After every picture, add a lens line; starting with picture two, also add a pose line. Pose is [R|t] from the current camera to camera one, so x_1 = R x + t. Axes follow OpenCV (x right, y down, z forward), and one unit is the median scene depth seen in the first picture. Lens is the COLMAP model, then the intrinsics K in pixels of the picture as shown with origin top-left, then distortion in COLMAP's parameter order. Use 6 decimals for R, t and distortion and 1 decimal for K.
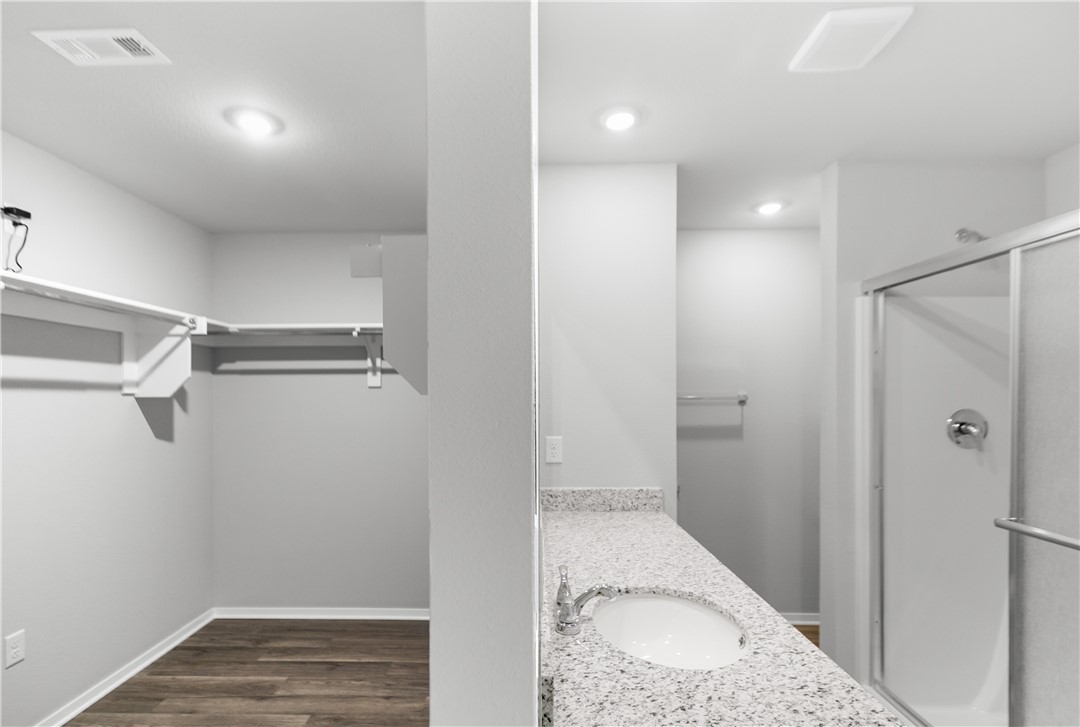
lens RADIAL K [[513.6, 0, 512.8], [0, 513.6, 390.9], [0, 0, 1]] dist [0.005075, 0.000116]
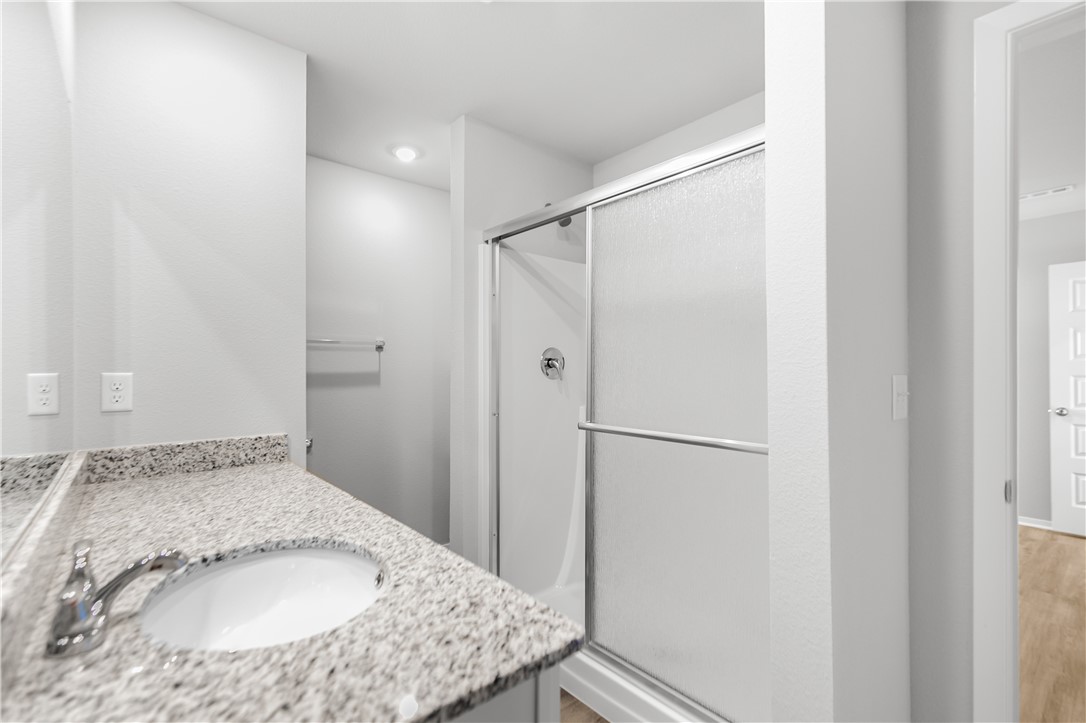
lens RADIAL K [[491.5, 0, 531.6], [0, 491.5, 366.7], [0, 0, 1]] dist [0.004259, -0.002109]
pose [[0.751764, 0.002351, 0.659428, 0.086789], [-0.000824, 0.999996, -0.002626, 0.115246], [-0.659431, 0.001431, 0.751763, 0.197297]]
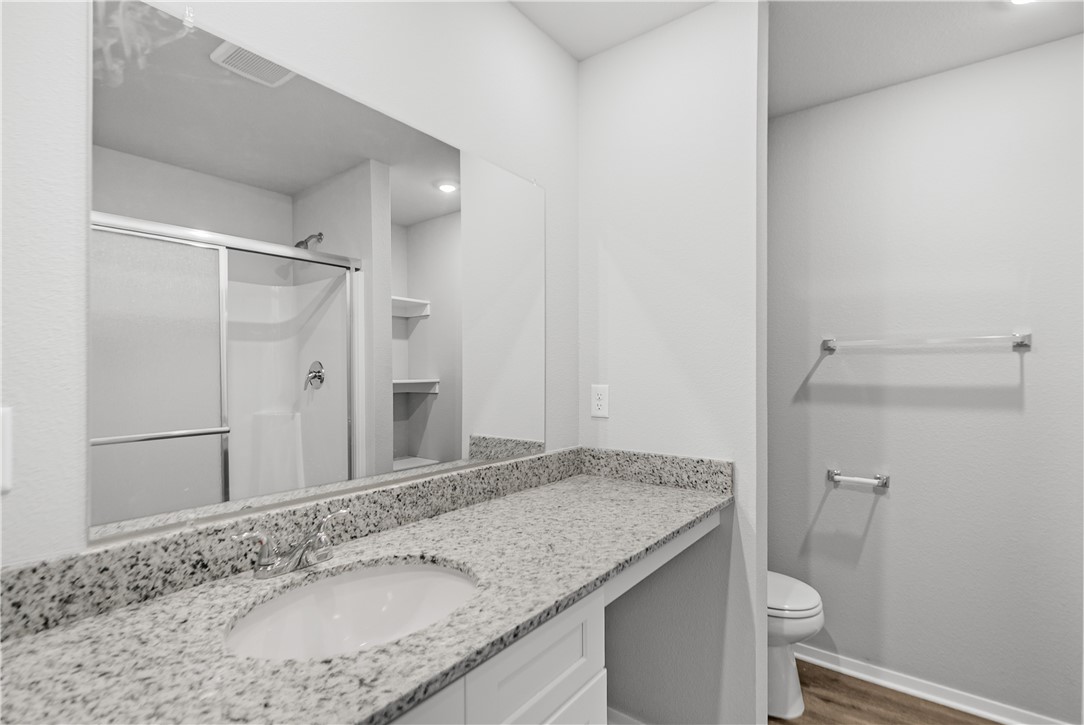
lens RADIAL K [[517.7, 0, 538.6], [0, 517.7, 364.8], [0, 0, 1]] dist [0.004458, -0.001410]
pose [[0.809166, -0.004476, -0.587564, 0.674035], [0.002063, 0.999986, -0.004776, 0.086003], [0.587577, 0.002653, 0.809164, 0.391876]]
